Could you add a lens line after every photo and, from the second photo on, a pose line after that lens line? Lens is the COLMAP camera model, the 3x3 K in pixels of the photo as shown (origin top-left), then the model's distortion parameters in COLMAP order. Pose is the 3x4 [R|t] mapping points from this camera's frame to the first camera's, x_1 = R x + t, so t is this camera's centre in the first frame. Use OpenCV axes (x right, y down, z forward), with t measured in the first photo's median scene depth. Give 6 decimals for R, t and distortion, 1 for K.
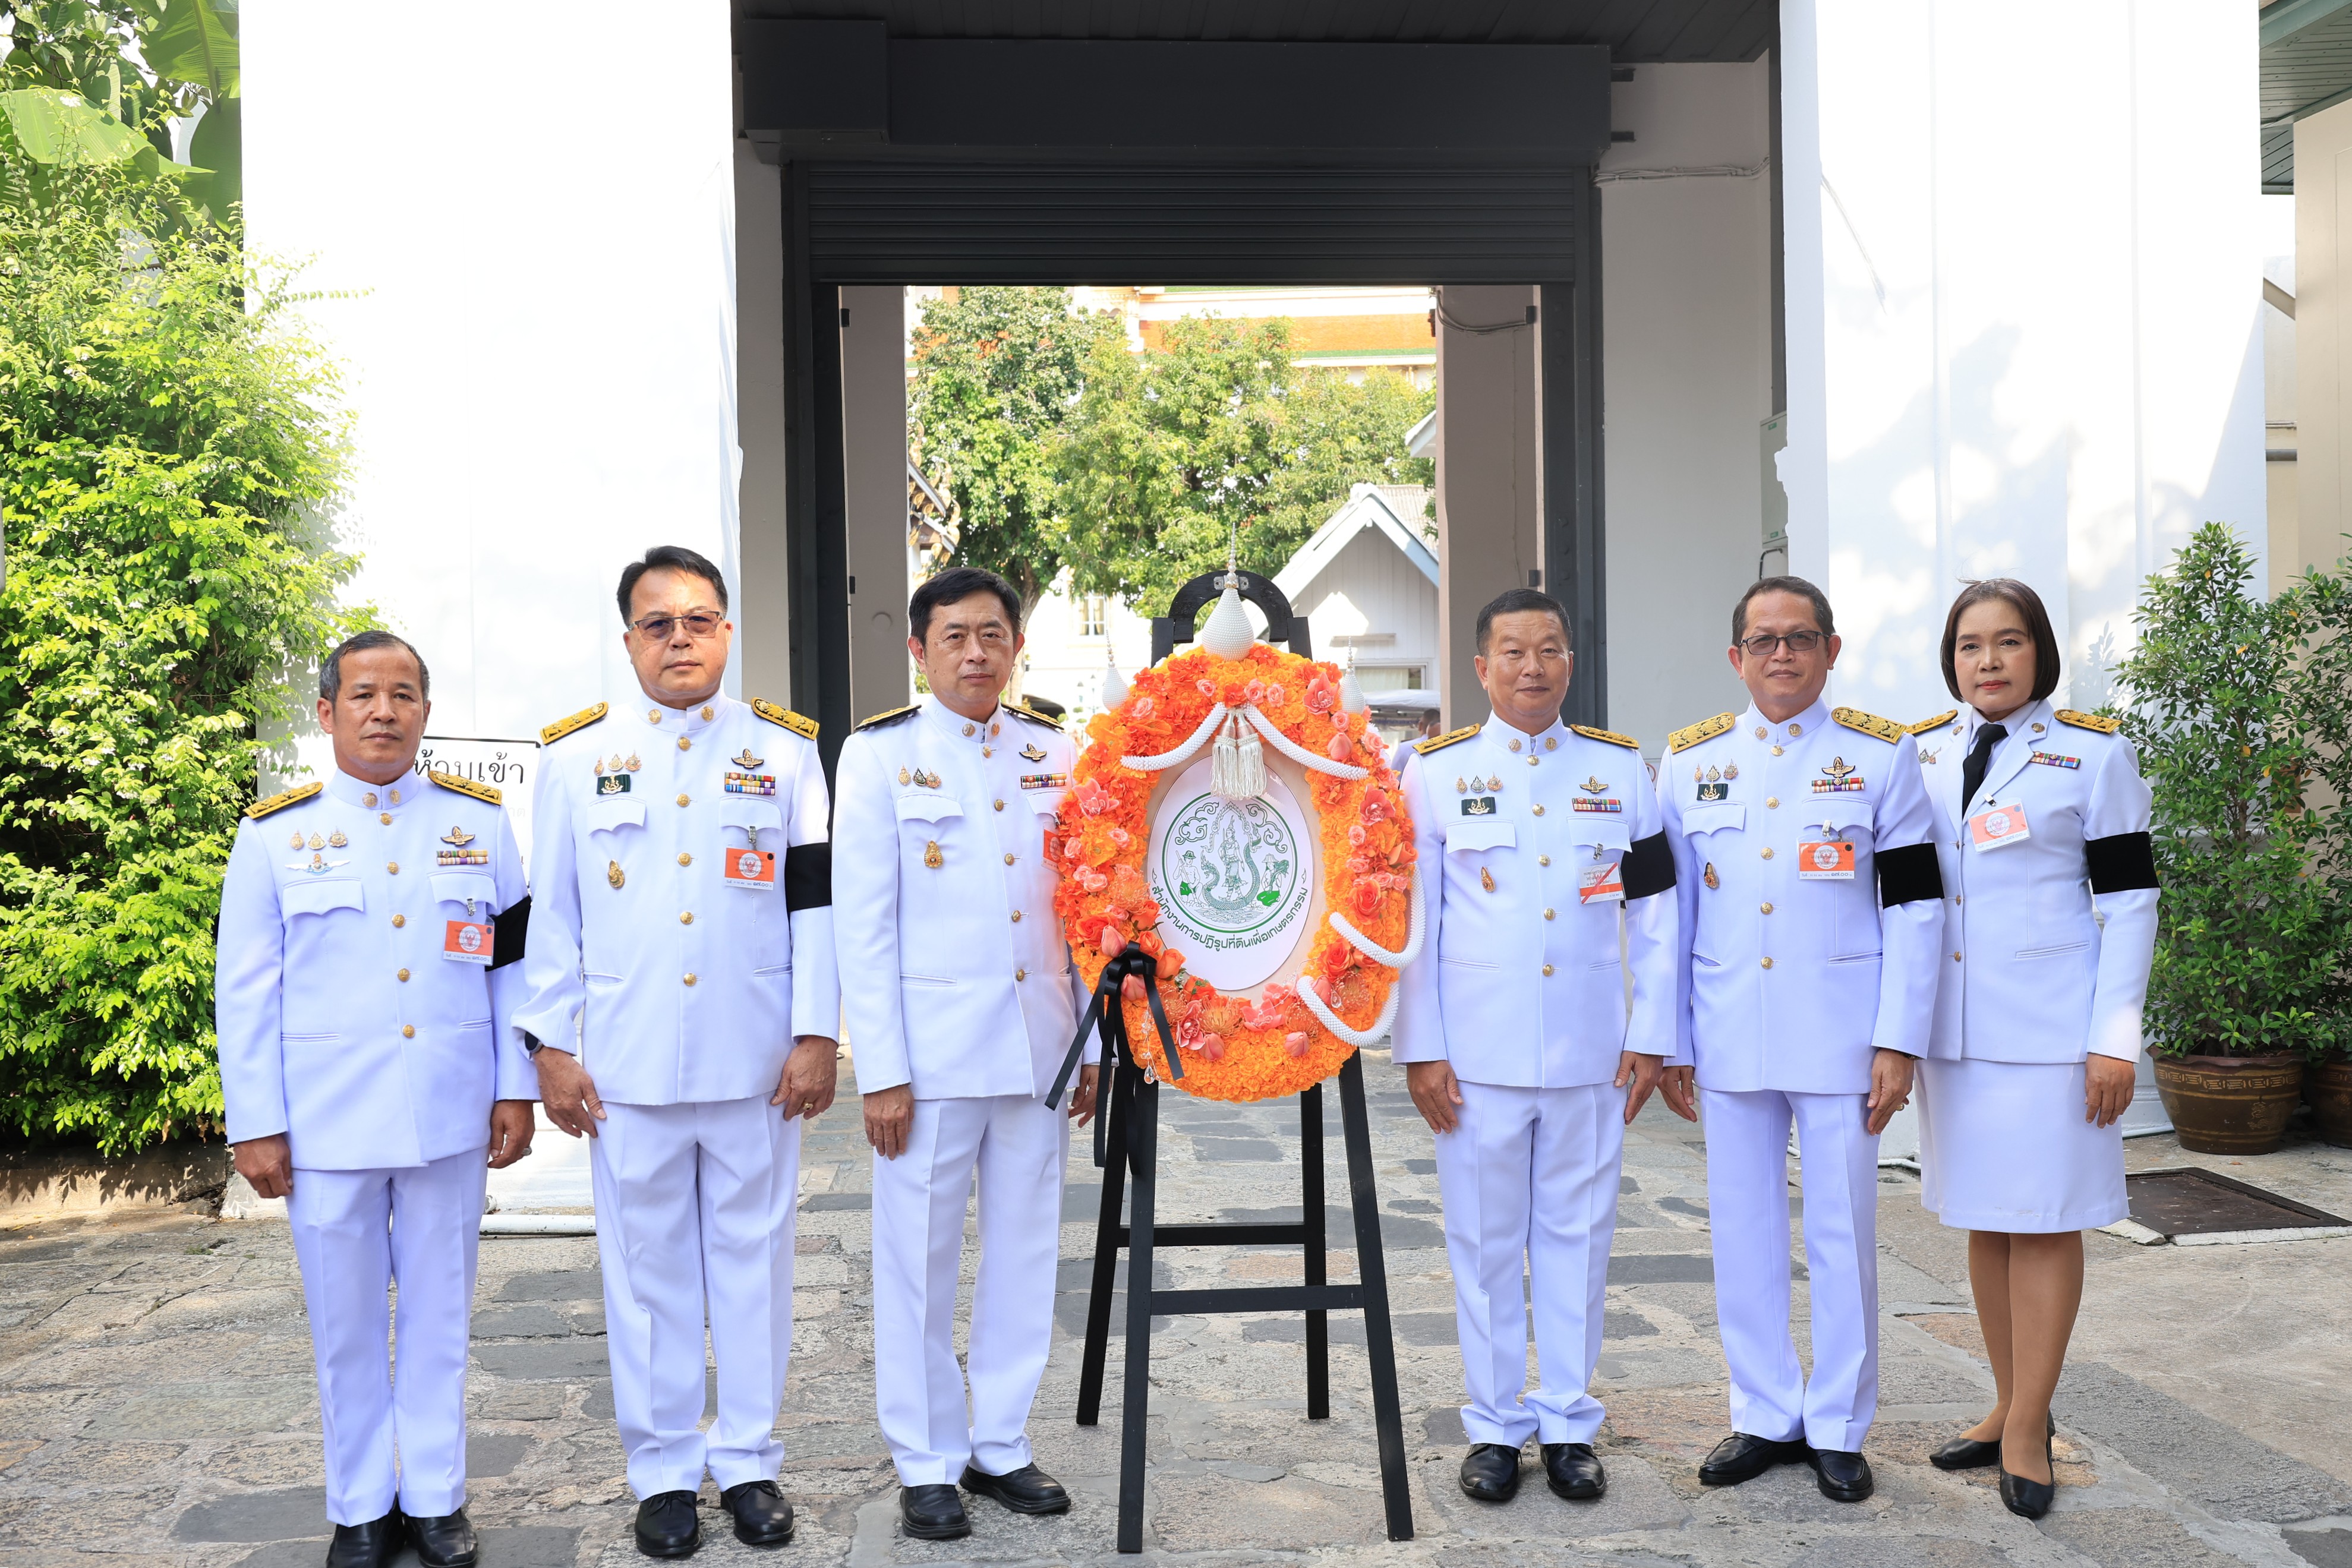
lens RADIAL K [[2410.2, 0, 1172.6], [0, 2410.2, 785.5], [0, 0, 1]] dist [0.053026, 0.005727]
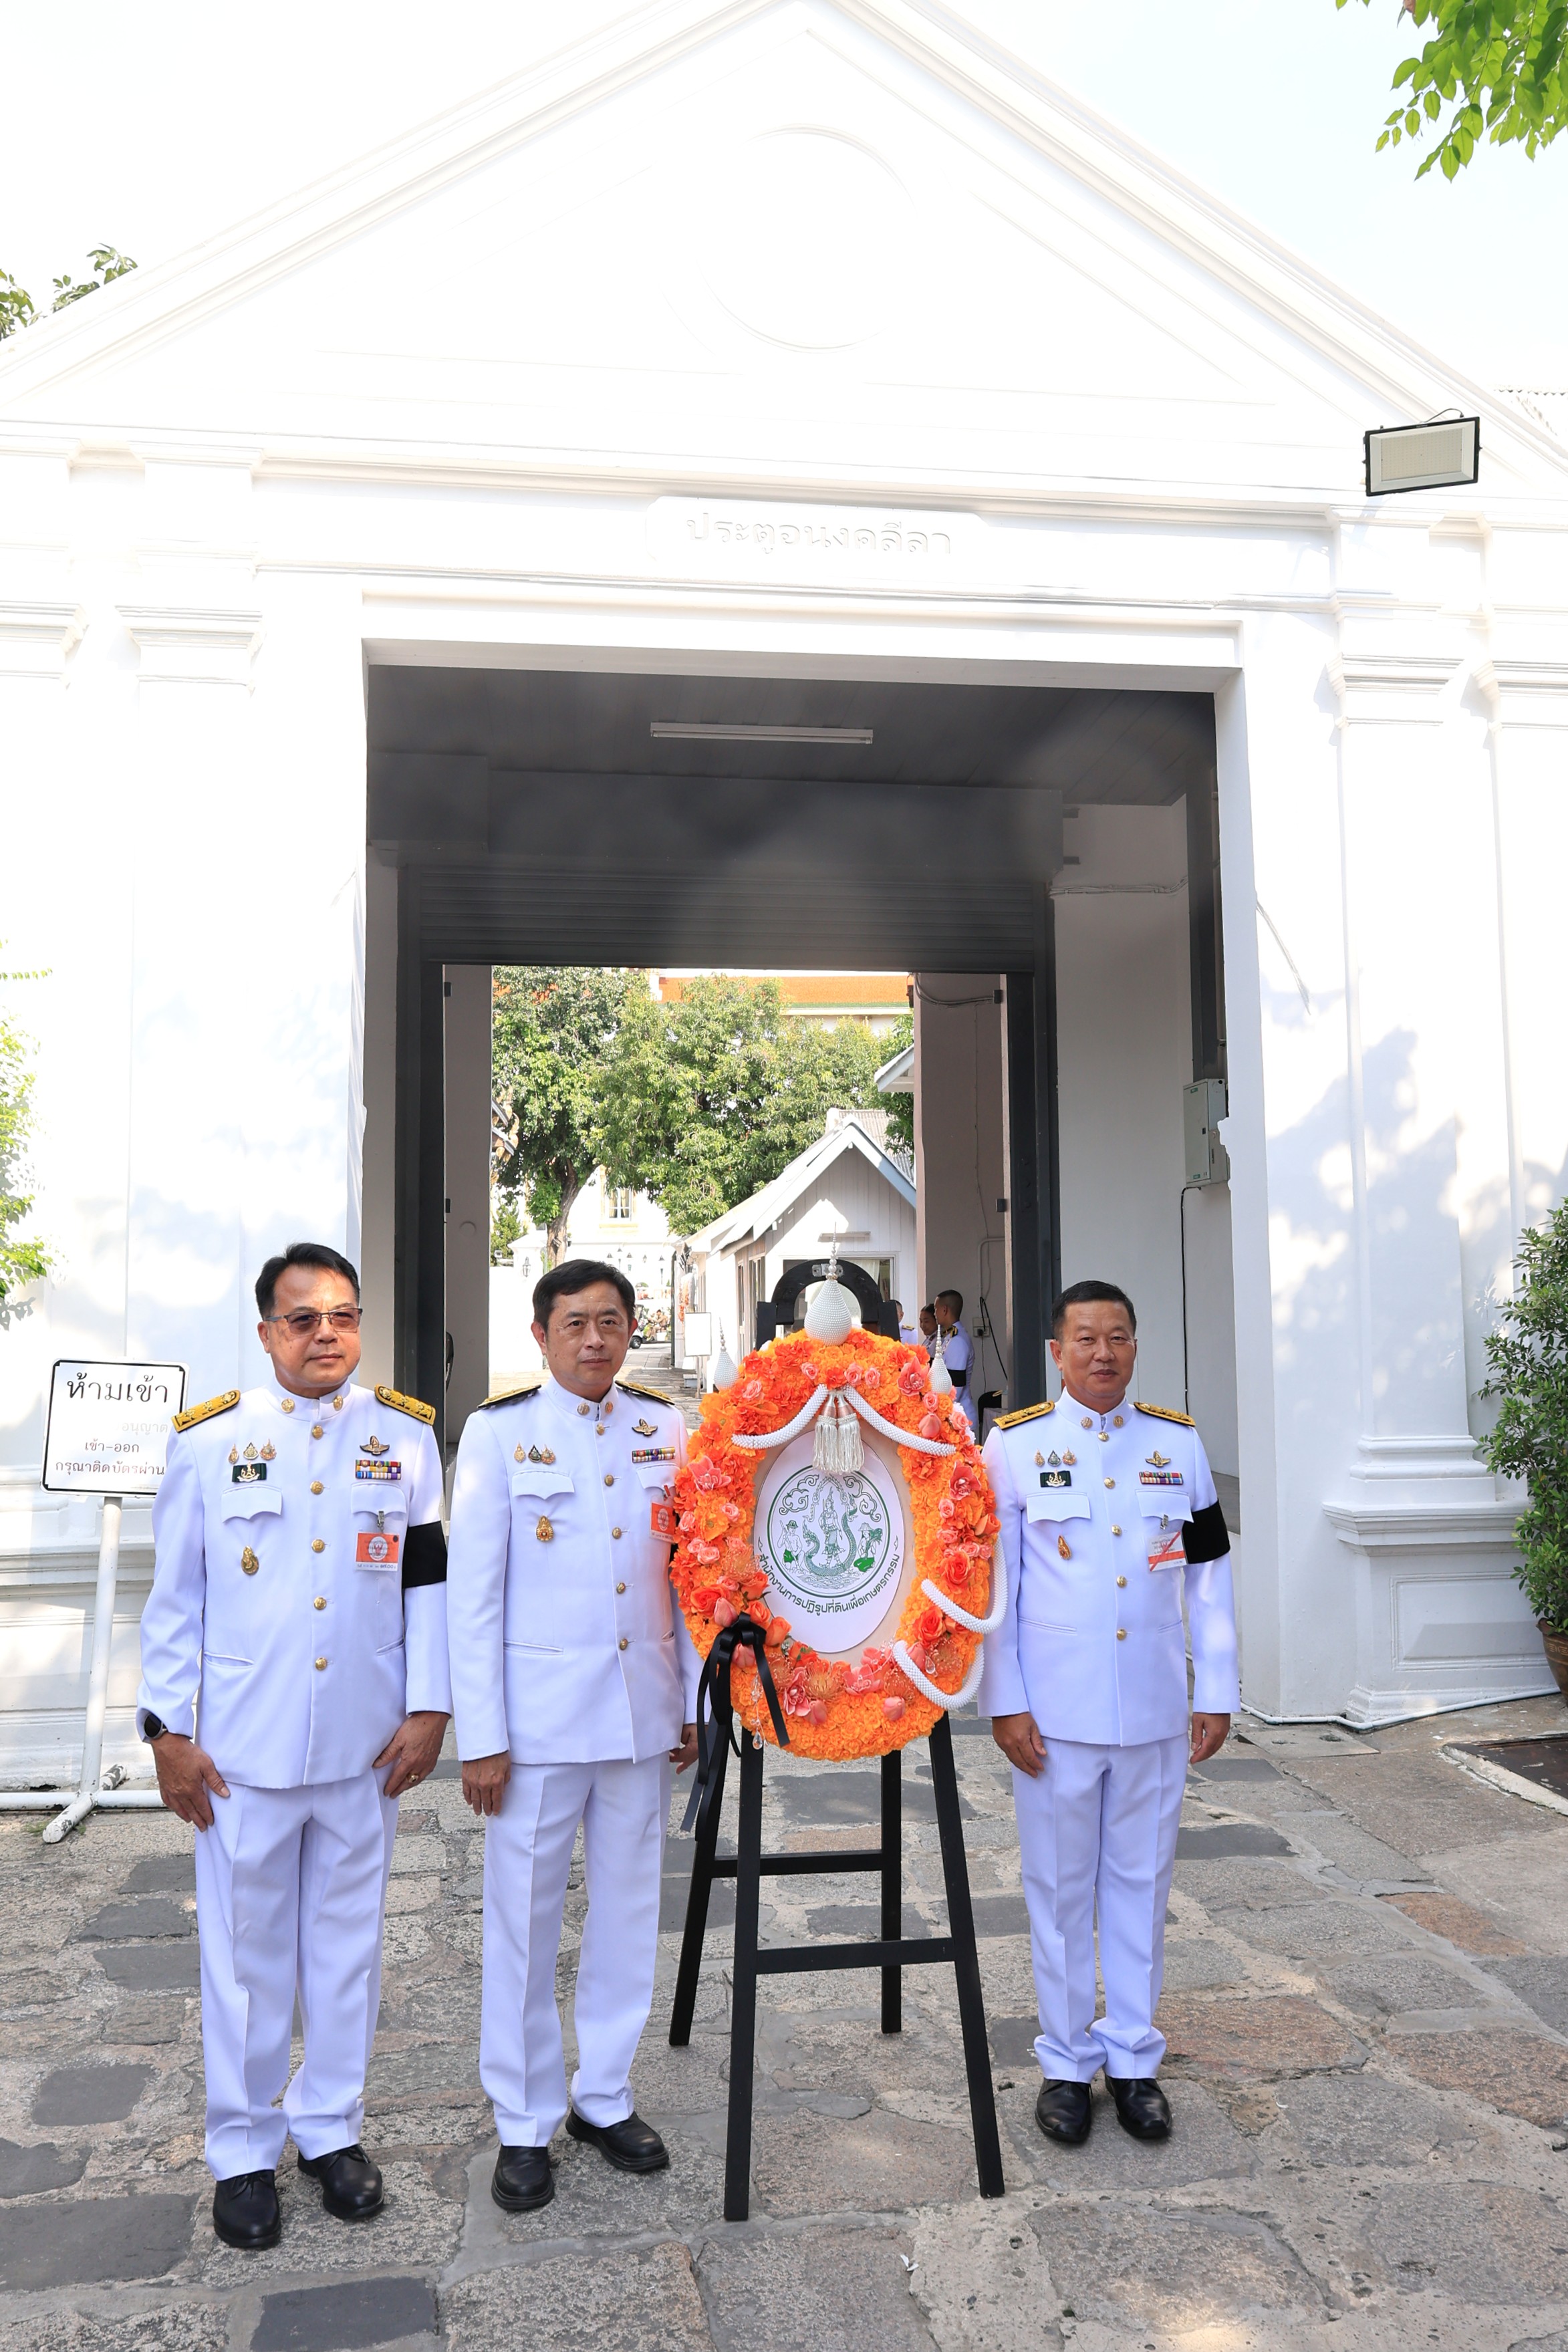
lens RADIAL K [[1849.8, 0, 789.7], [0, 1849.8, 1169.0], [0, 0, 1]] dist [0.047049, 0.001304]
pose [[0.998009, 0.013484, 0.061621, -0.047570], [-0.008182, 0.996305, -0.085500, -0.059122], [-0.062546, 0.084825, 0.994431, 0.153434]]
